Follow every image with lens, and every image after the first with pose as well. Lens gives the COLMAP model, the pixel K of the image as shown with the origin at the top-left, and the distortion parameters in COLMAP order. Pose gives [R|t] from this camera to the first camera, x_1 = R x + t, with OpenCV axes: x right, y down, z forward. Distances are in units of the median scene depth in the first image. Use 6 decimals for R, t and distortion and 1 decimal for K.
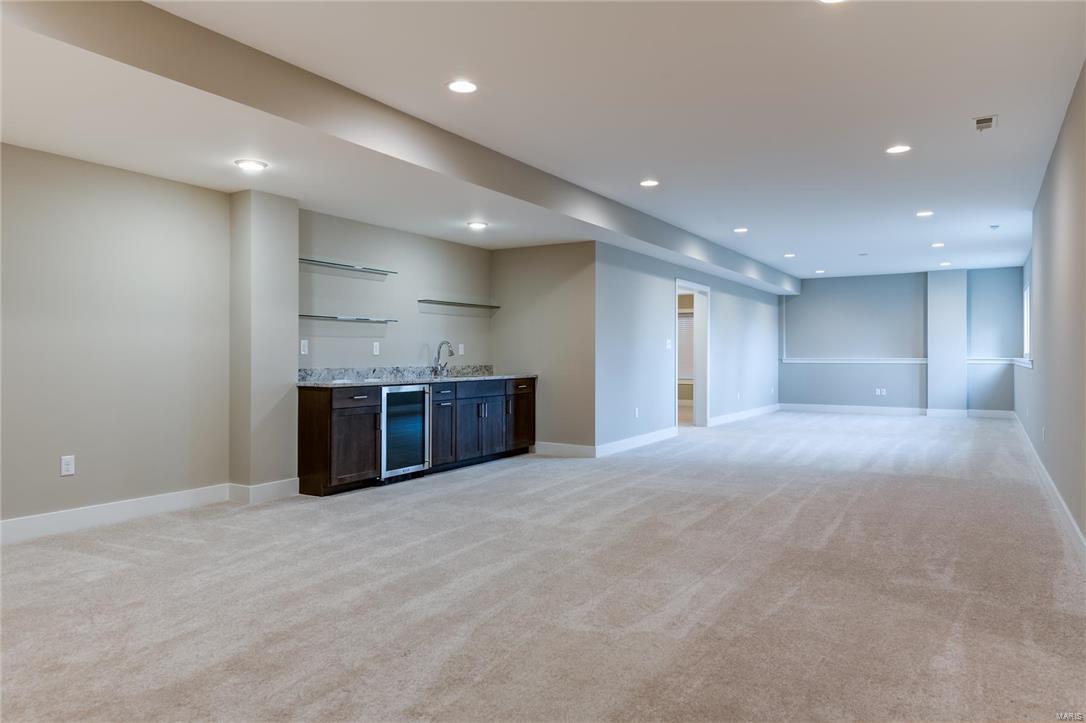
lens RADIAL K [[1027.0, 0, 543.0], [0, 1027.0, 361.5], [0, 0, 1]] dist [-0.003278, -0.004651]
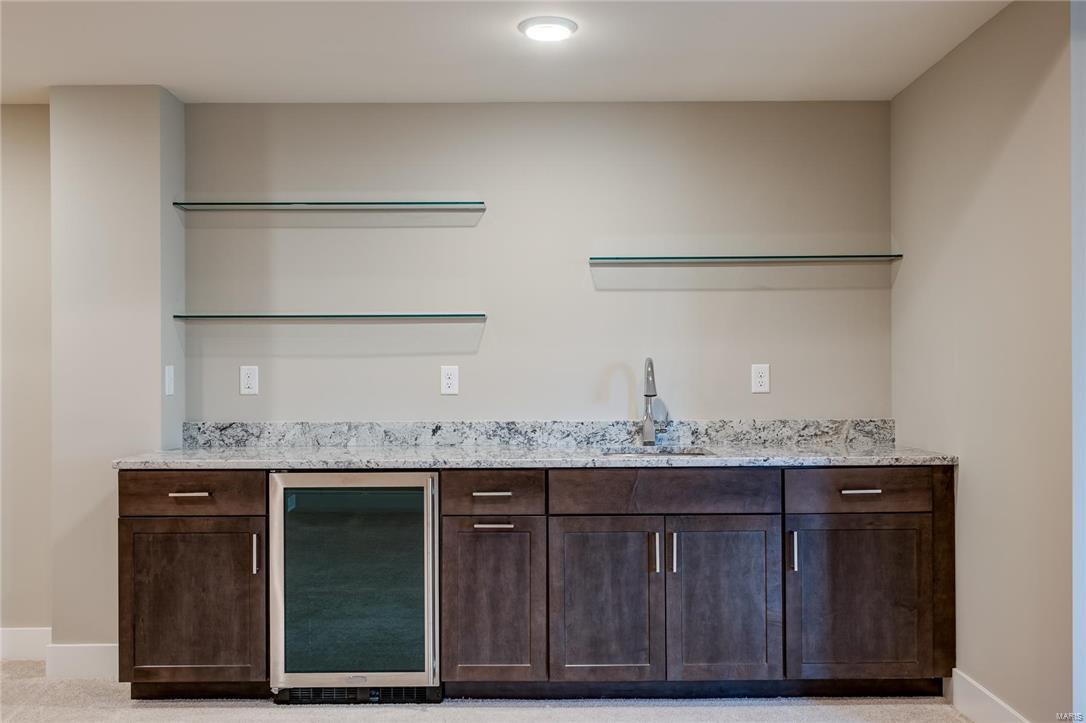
lens RADIAL K [[1027.0, 0, 543.0], [0, 1027.0, 361.5], [0, 0, 1]] dist [-0.003278, -0.004651]
pose [[0.426781, -0.012269, -0.904272, 0.257552], [0.002968, 0.999922, -0.012165, -0.014840], [0.904350, 0.002508, 0.426784, 0.849658]]
